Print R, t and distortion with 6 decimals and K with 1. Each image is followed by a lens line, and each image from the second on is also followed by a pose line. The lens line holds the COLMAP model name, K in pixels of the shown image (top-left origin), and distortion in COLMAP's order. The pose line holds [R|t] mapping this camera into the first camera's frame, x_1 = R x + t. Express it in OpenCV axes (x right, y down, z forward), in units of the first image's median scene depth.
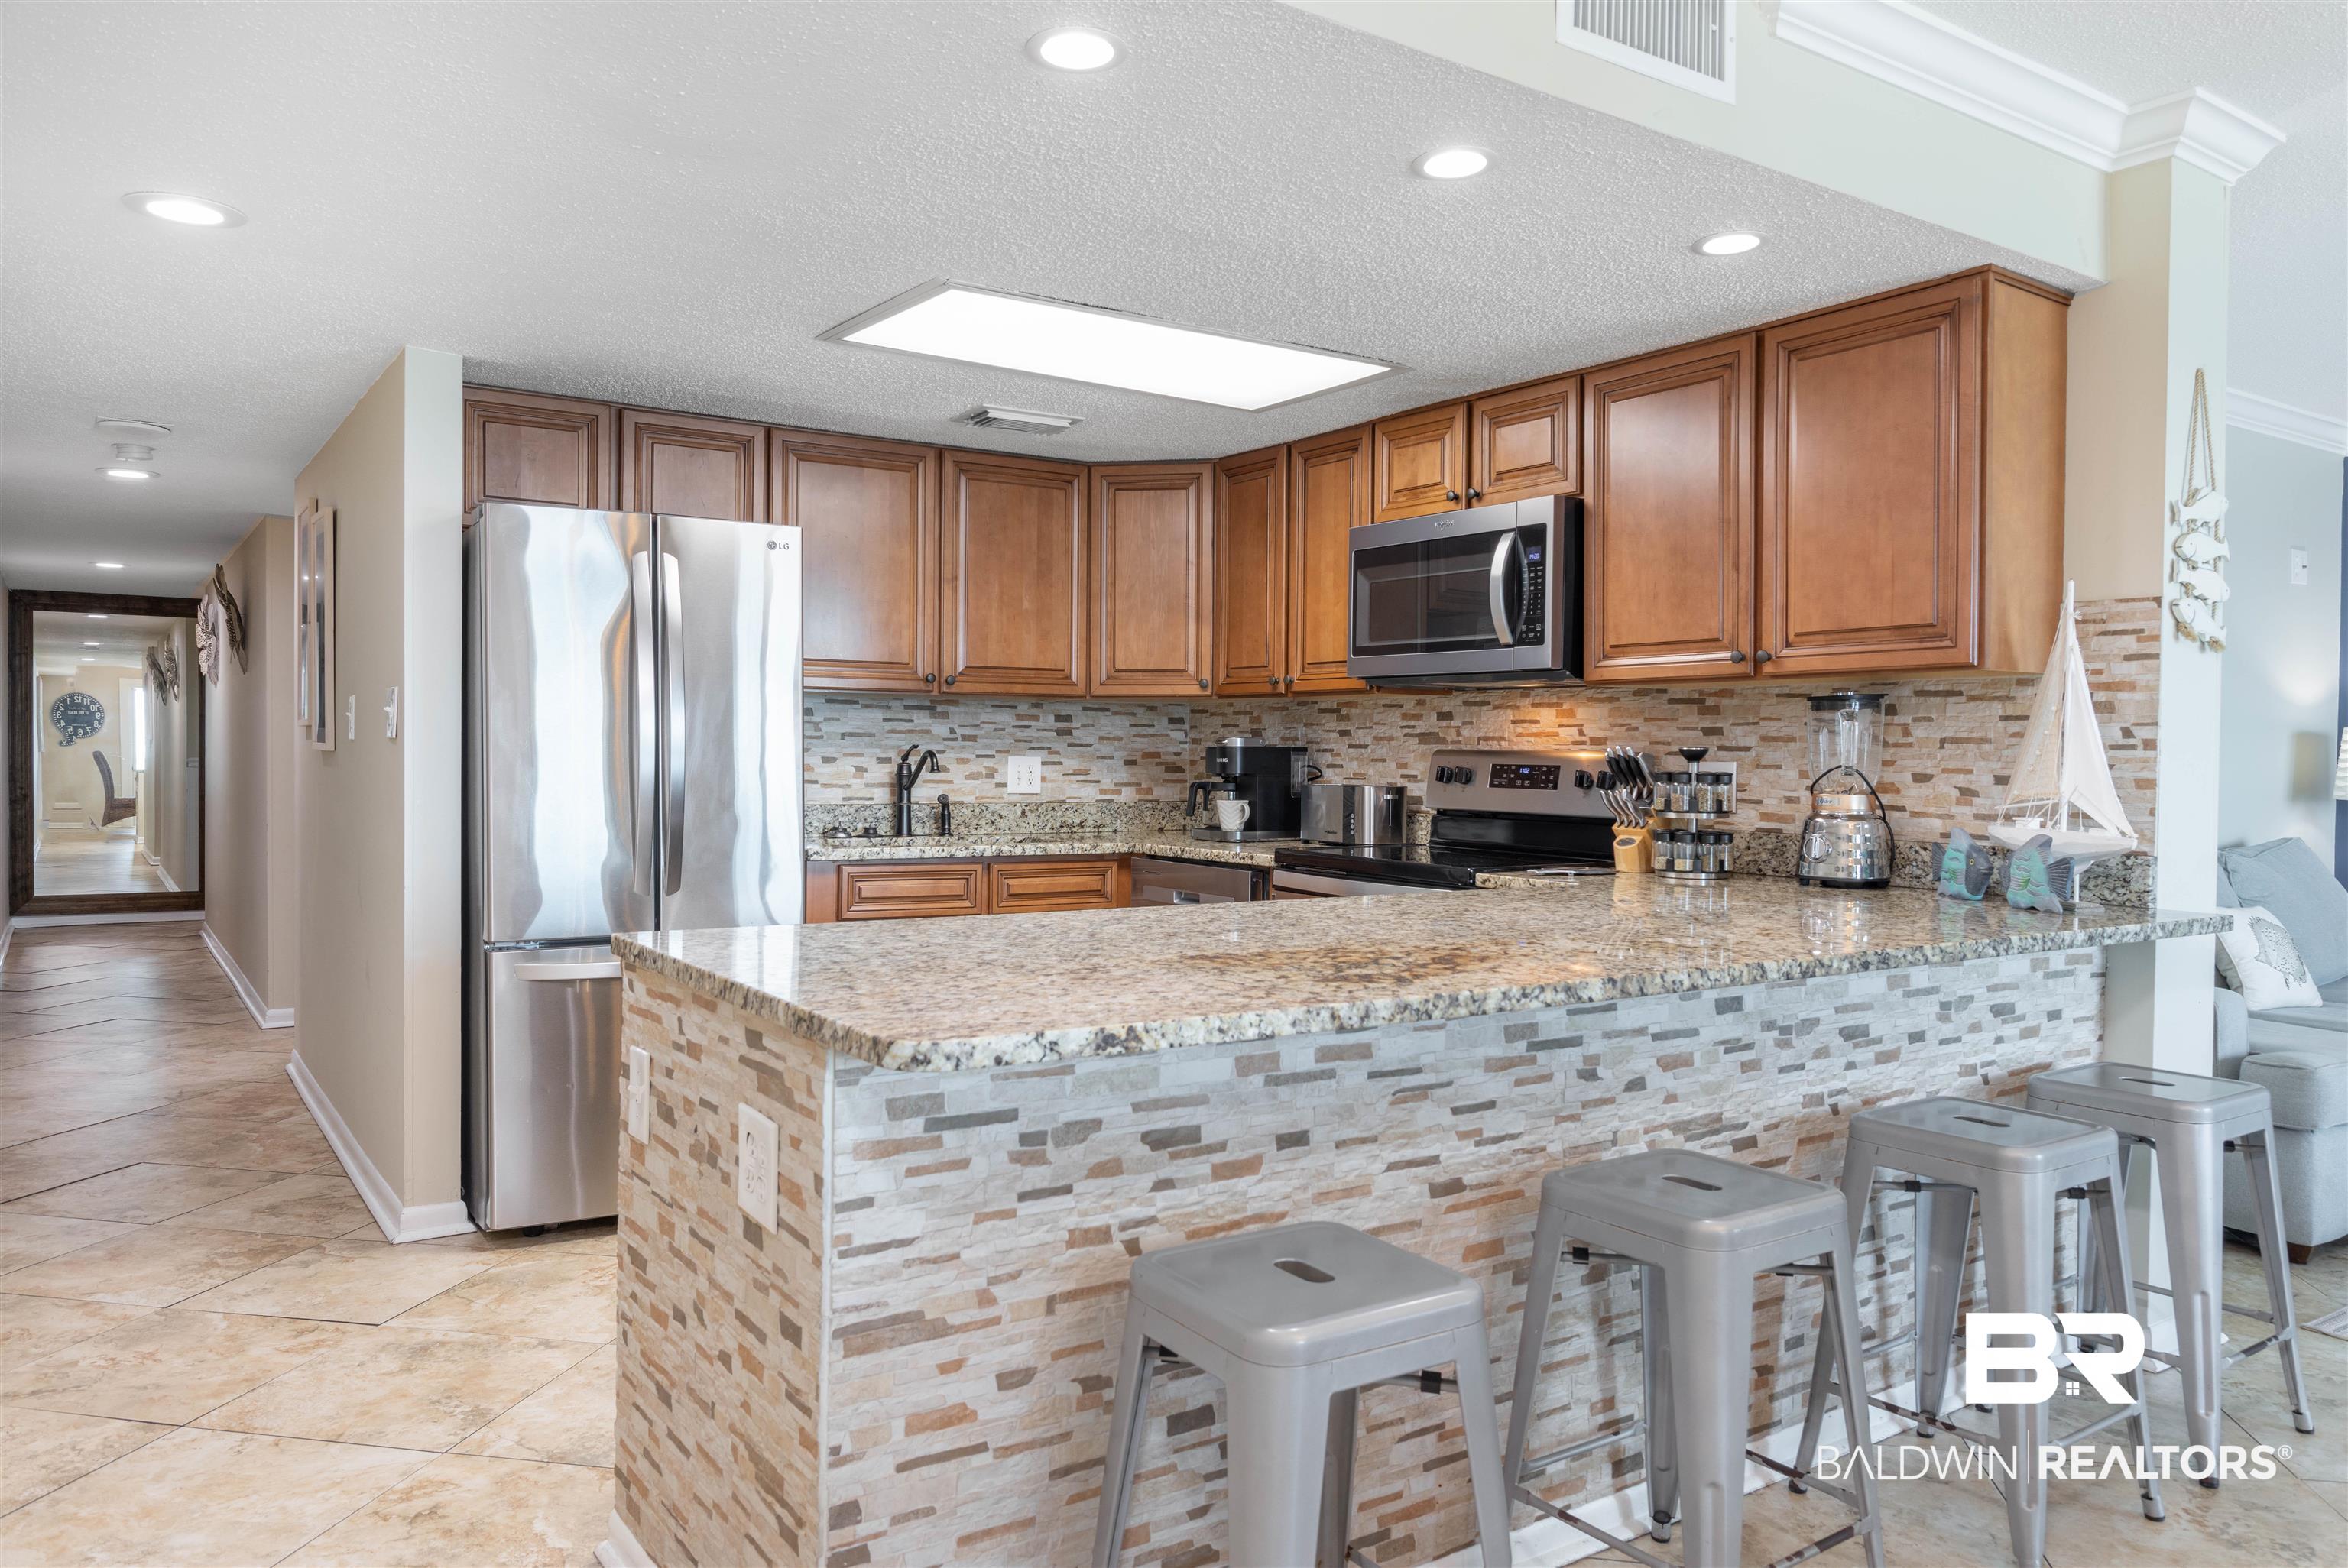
lens RADIAL K [[1660.0, 0, 1189.4], [0, 1660.0, 801.1], [0, 0, 1]] dist [0.007012, -0.012938]
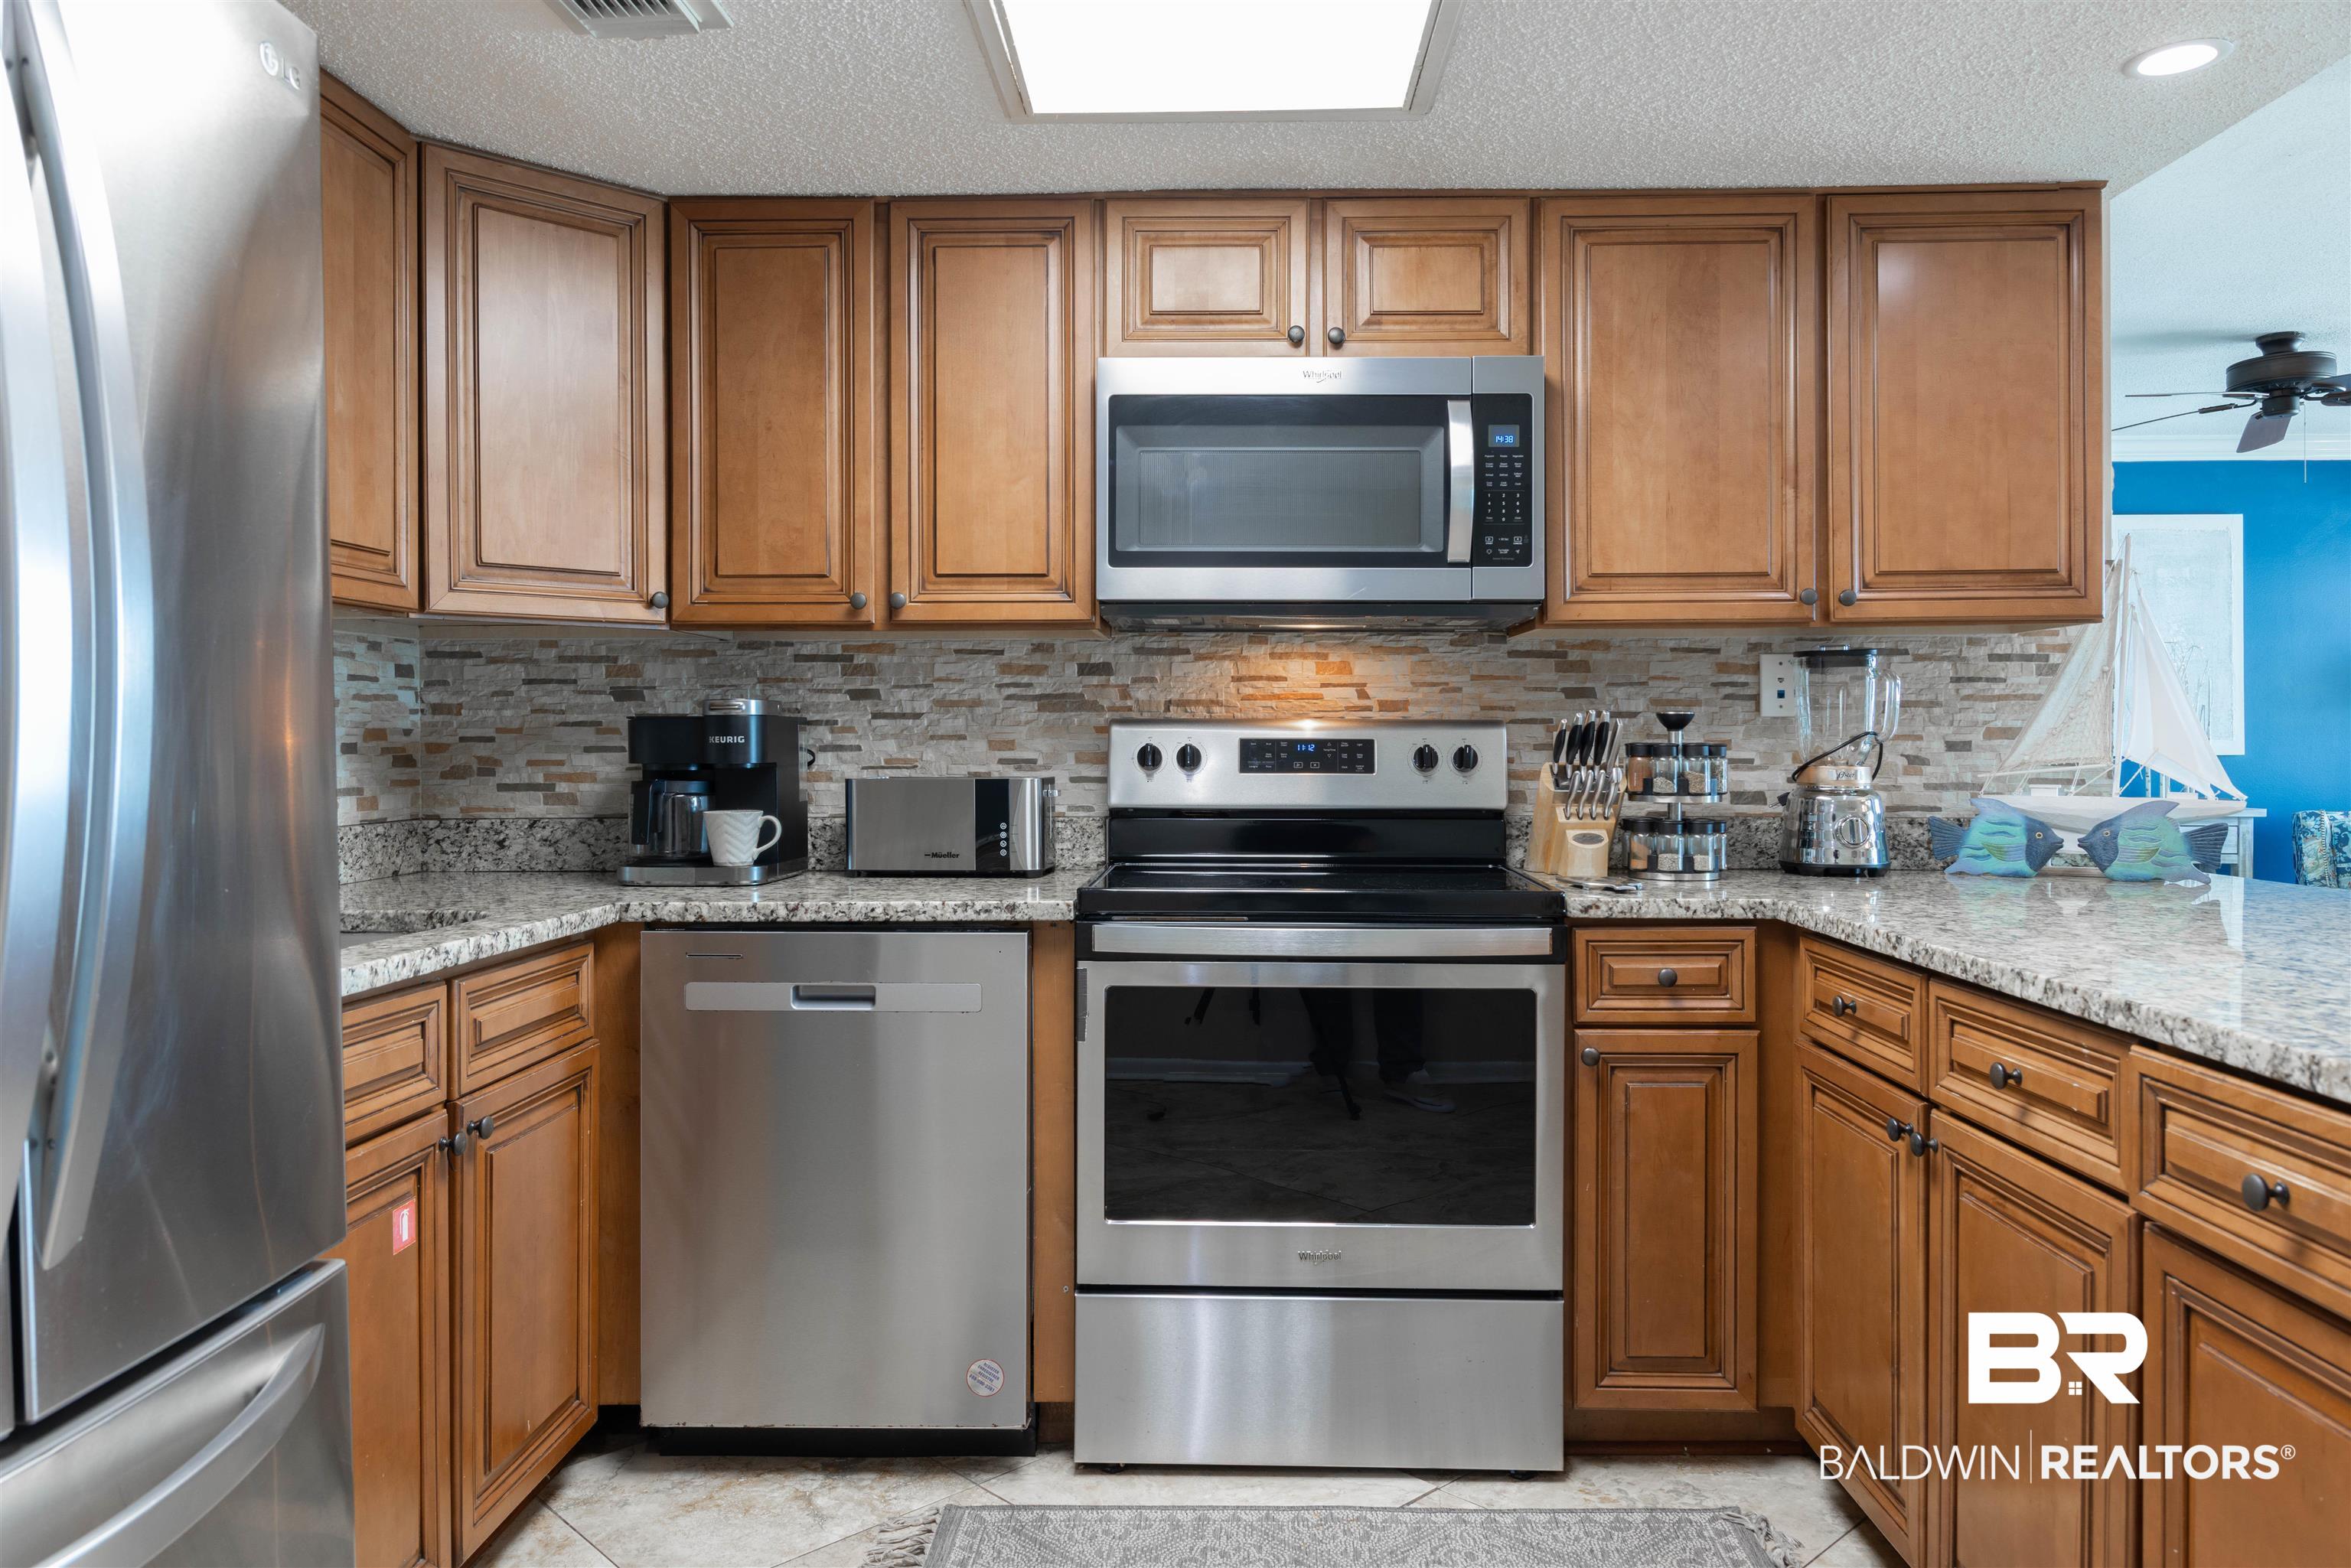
lens RADIAL K [[1722.4, 0, 1179.5], [0, 1722.4, 780.1], [0, 0, 1]] dist [0.001463, 0.005673]
pose [[0.573947, -0.037352, 0.818040, -0.422214], [0.032271, 0.999215, 0.022982, -0.022938], [-0.818256, 0.013208, 0.574702, 0.620345]]
